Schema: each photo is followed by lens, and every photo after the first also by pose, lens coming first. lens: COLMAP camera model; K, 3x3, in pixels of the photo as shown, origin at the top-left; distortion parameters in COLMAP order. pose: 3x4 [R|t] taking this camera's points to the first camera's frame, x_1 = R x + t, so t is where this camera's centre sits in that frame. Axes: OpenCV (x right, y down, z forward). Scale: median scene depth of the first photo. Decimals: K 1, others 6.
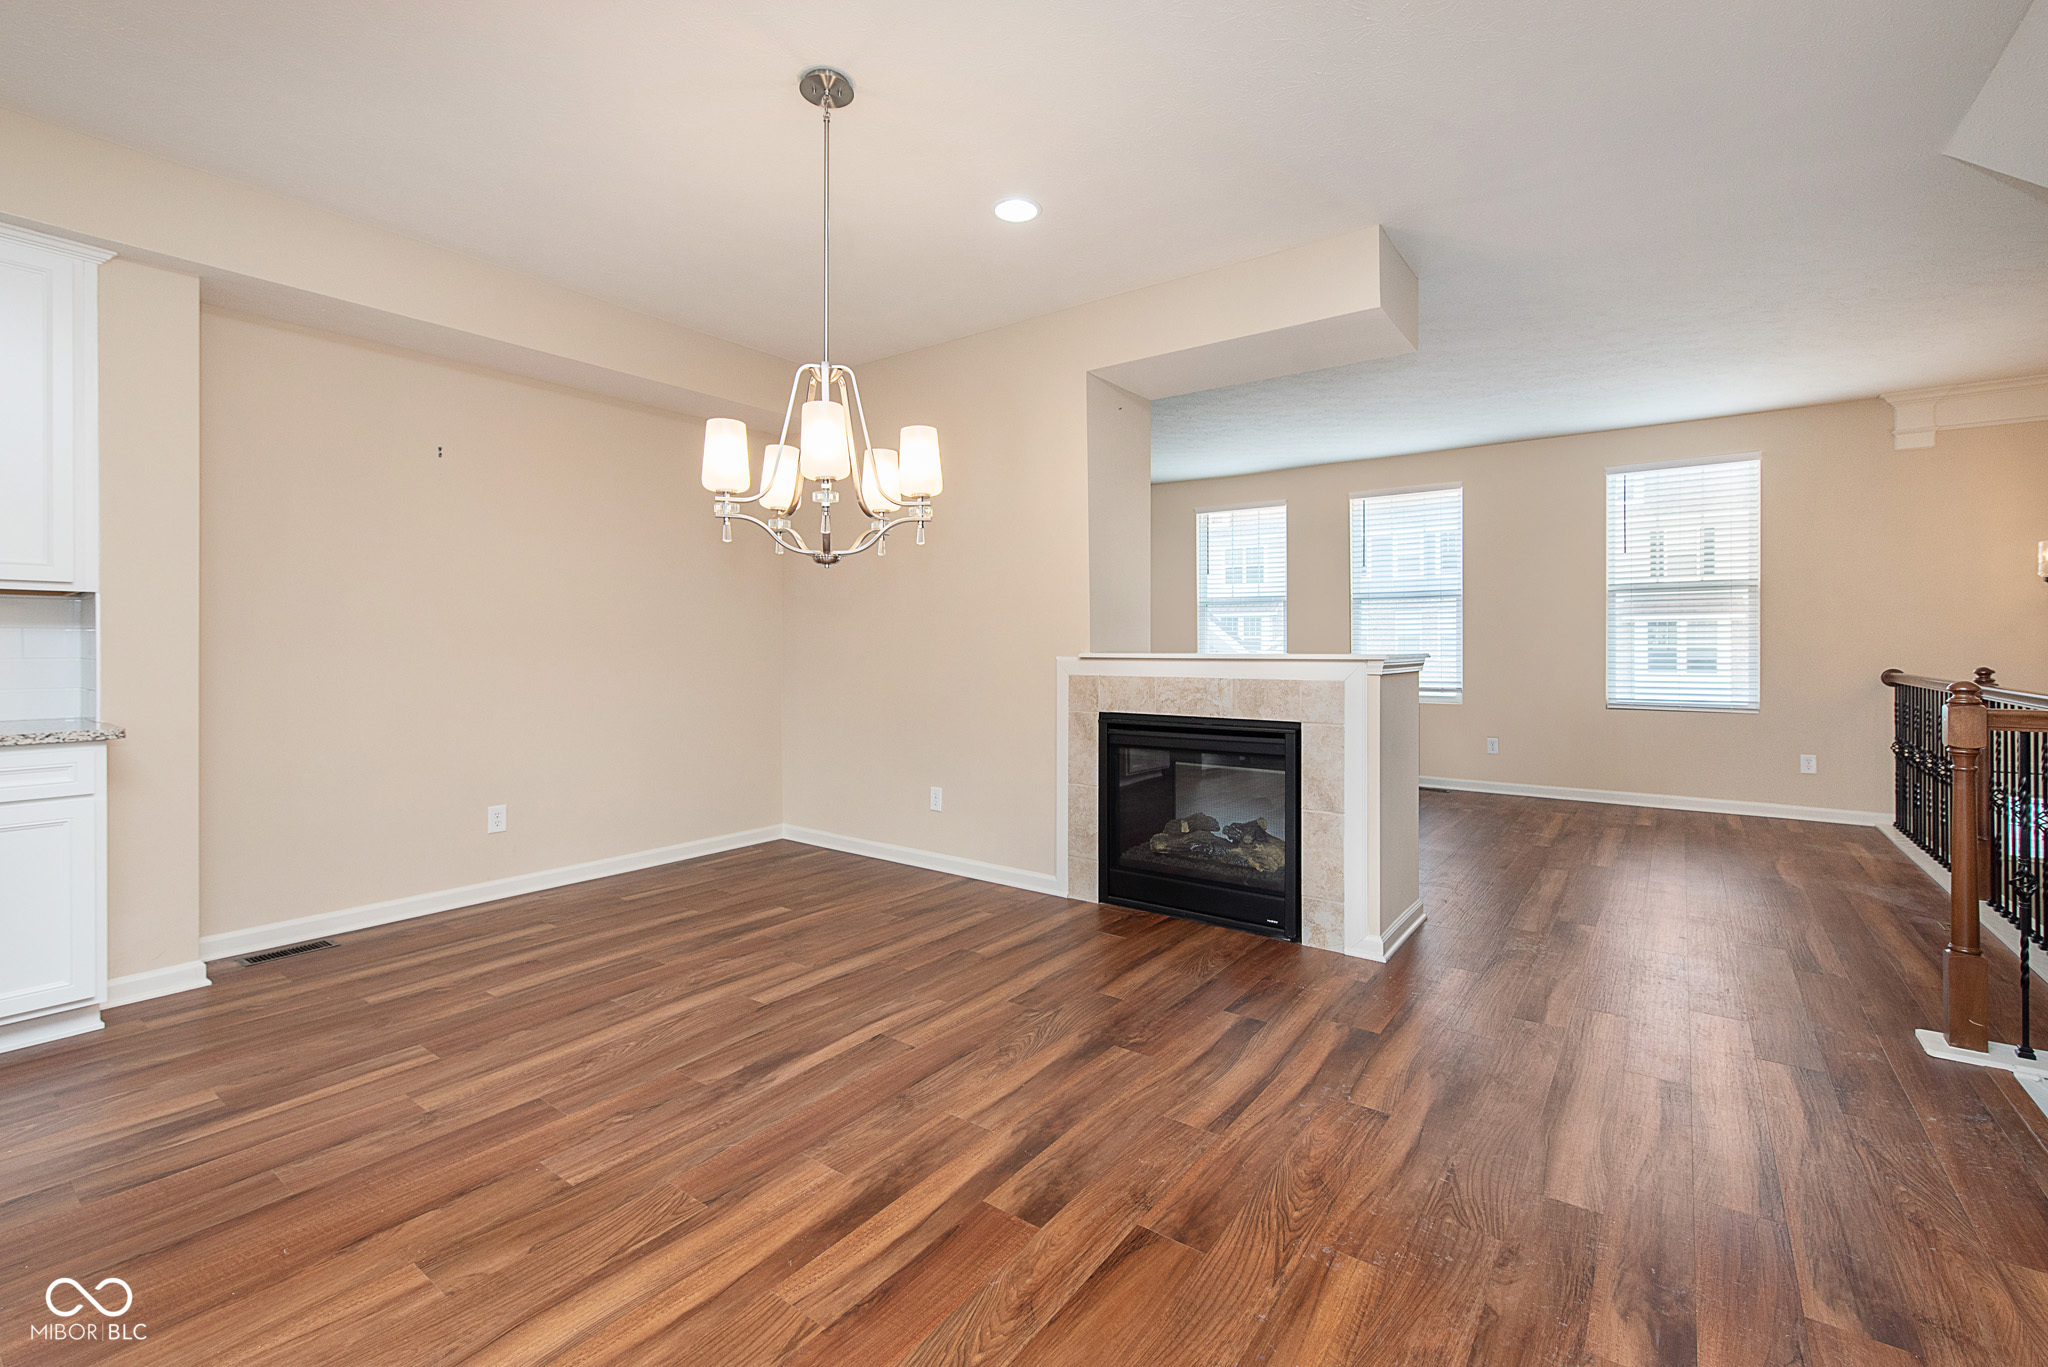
lens RADIAL K [[892.6, 0, 1017.9], [0, 892.6, 663.4], [0, 0, 1]] dist [-0.000494, -0.000303]
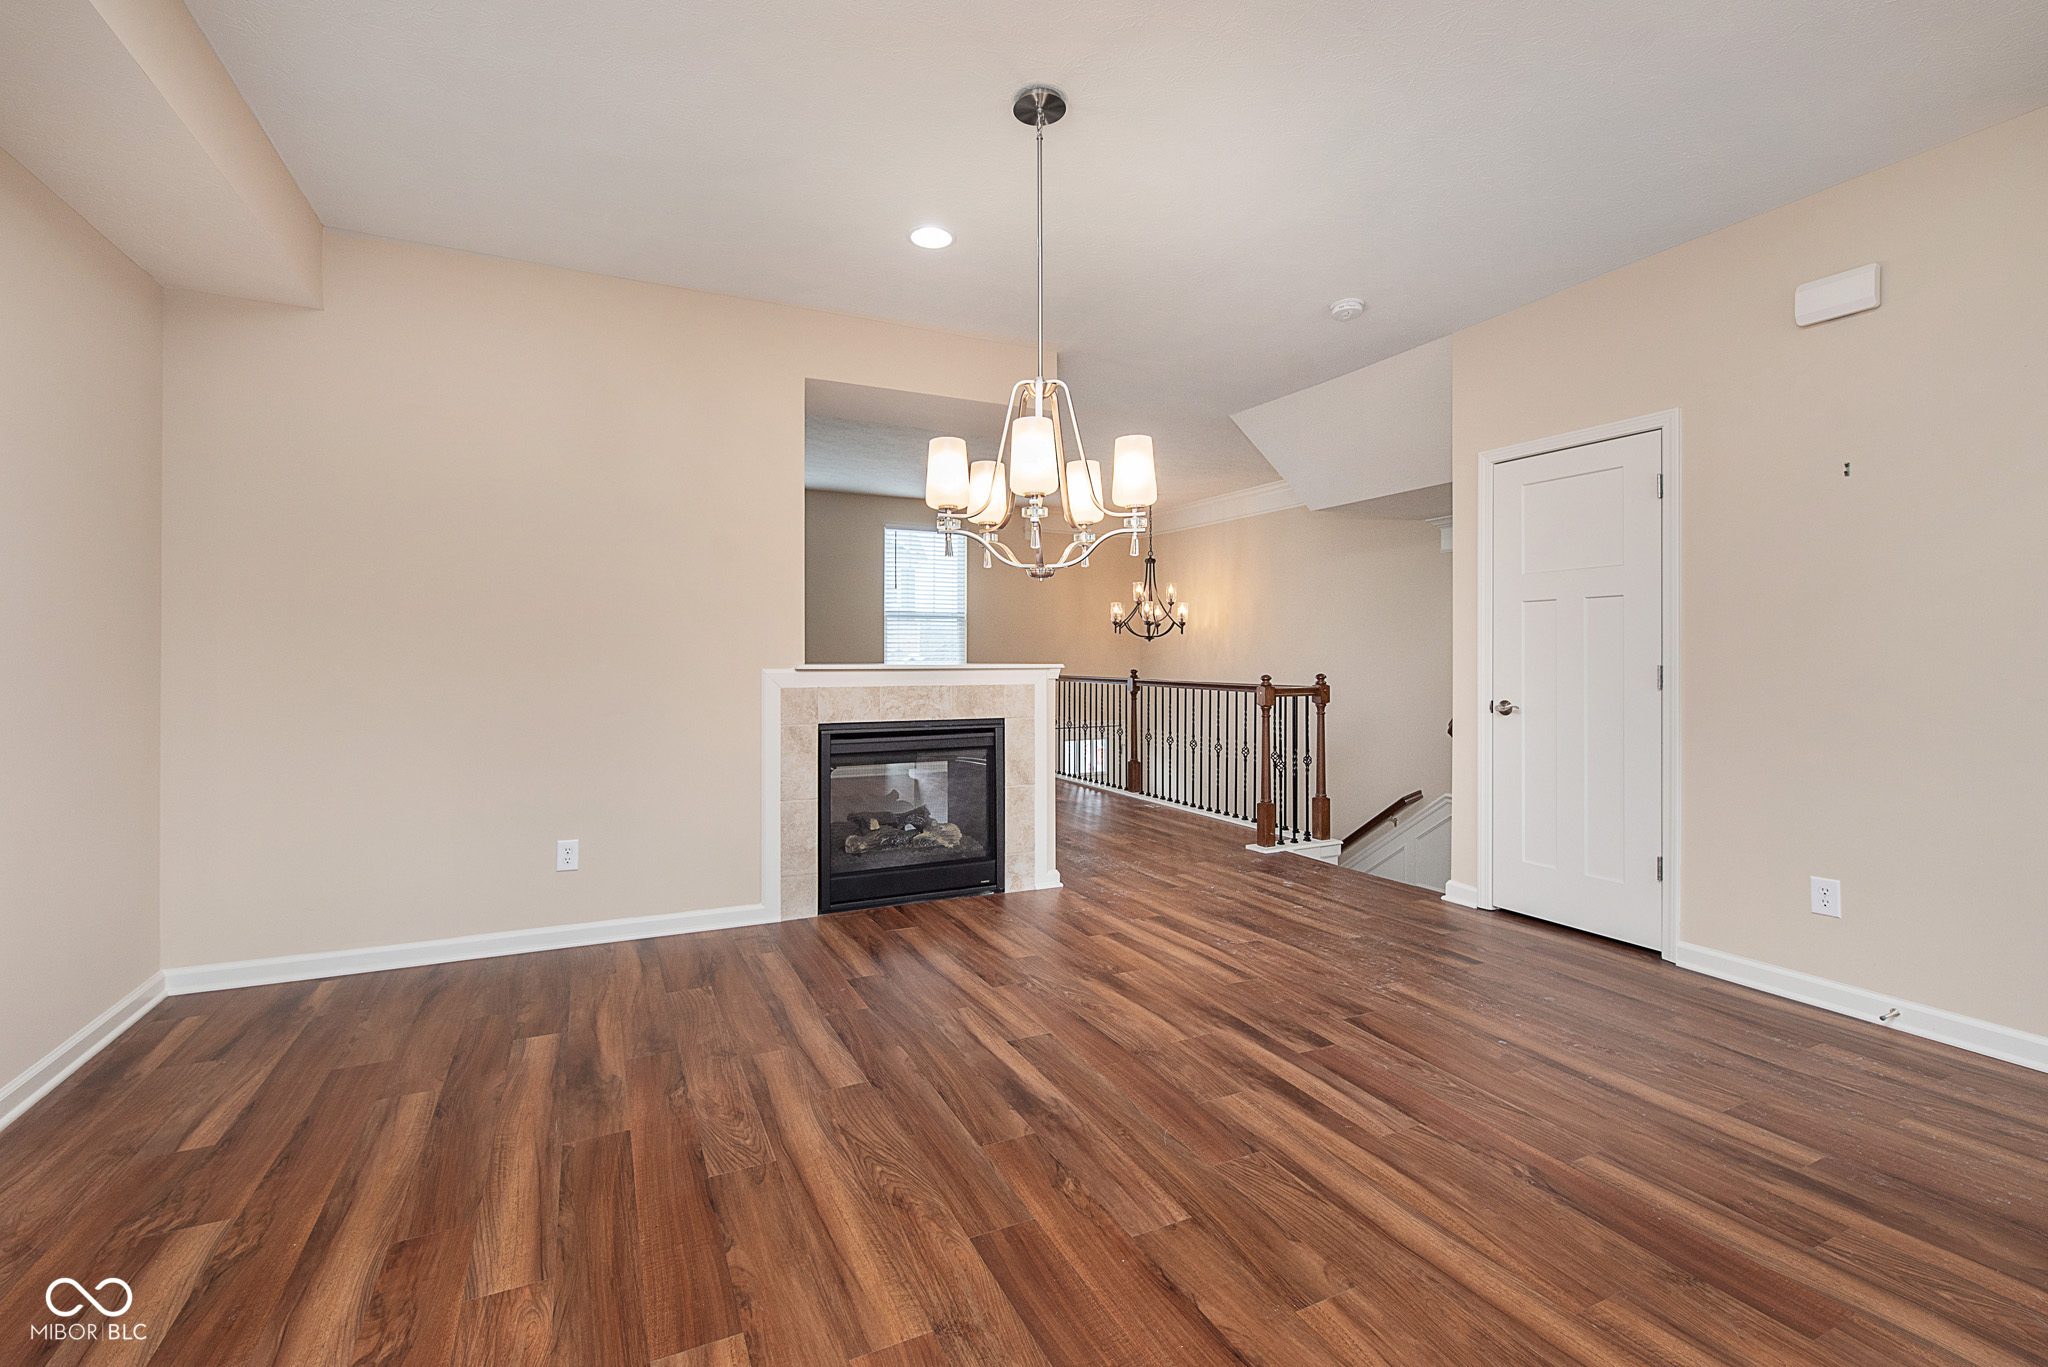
lens RADIAL K [[892.6, 0, 1017.9], [0, 892.6, 663.4], [0, 0, 1]] dist [-0.000494, -0.000303]
pose [[0.461188, -0.006107, 0.887282, -1.008209], [0.016227, 0.999867, -0.001553, -0.011421], [-0.887154, 0.015114, 0.461226, 0.498154]]
